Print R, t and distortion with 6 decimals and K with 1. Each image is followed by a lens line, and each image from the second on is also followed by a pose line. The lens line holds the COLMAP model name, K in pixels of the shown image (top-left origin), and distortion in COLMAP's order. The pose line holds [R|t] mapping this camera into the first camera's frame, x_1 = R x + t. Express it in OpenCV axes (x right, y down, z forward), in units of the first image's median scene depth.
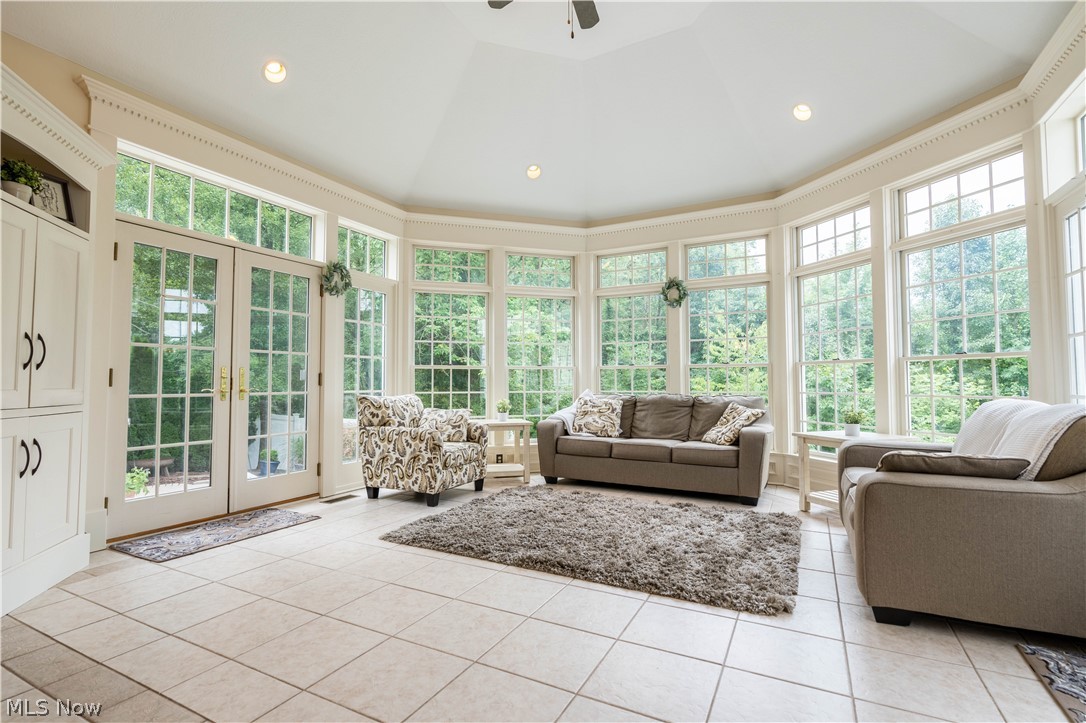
lens RADIAL K [[517.5, 0, 537.9], [0, 517.5, 359.0], [0, 0, 1]] dist [0.004153, 0.000450]
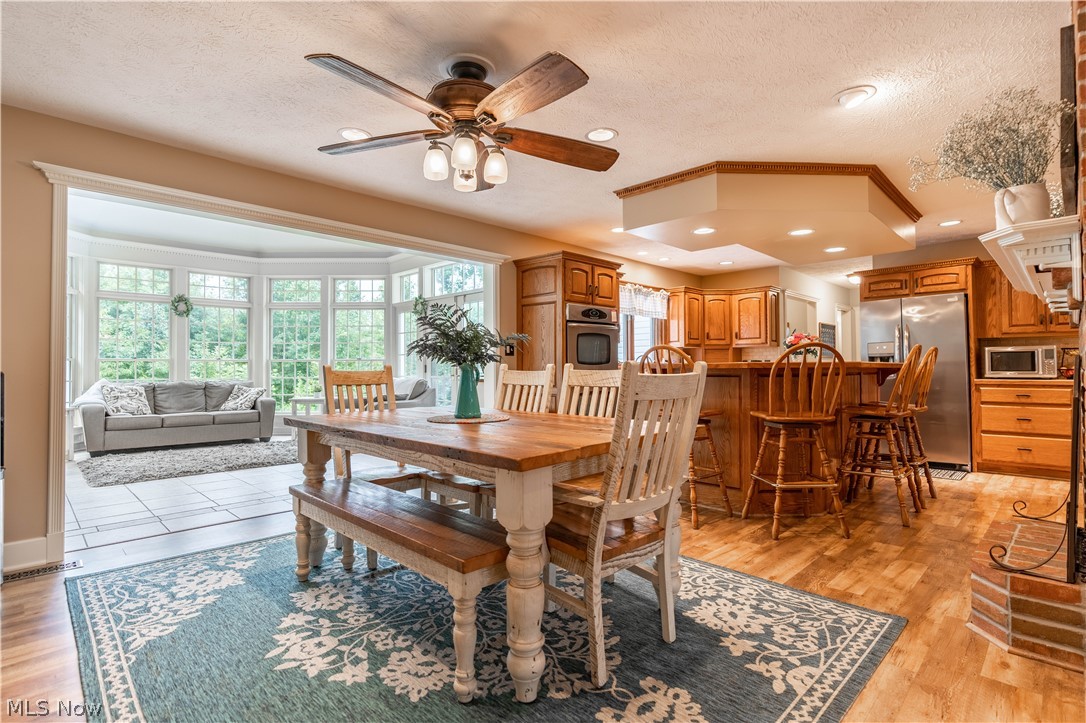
lens RADIAL K [[517.5, 0, 541.4], [0, 517.5, 359.3], [0, 0, 1]] dist [0.004153, 0.000450]
pose [[0.293401, 0.019312, 0.955795, -0.814587], [-0.036775, 0.999284, -0.008901, -0.011935], [-0.955282, -0.032538, 0.293901, -0.322789]]
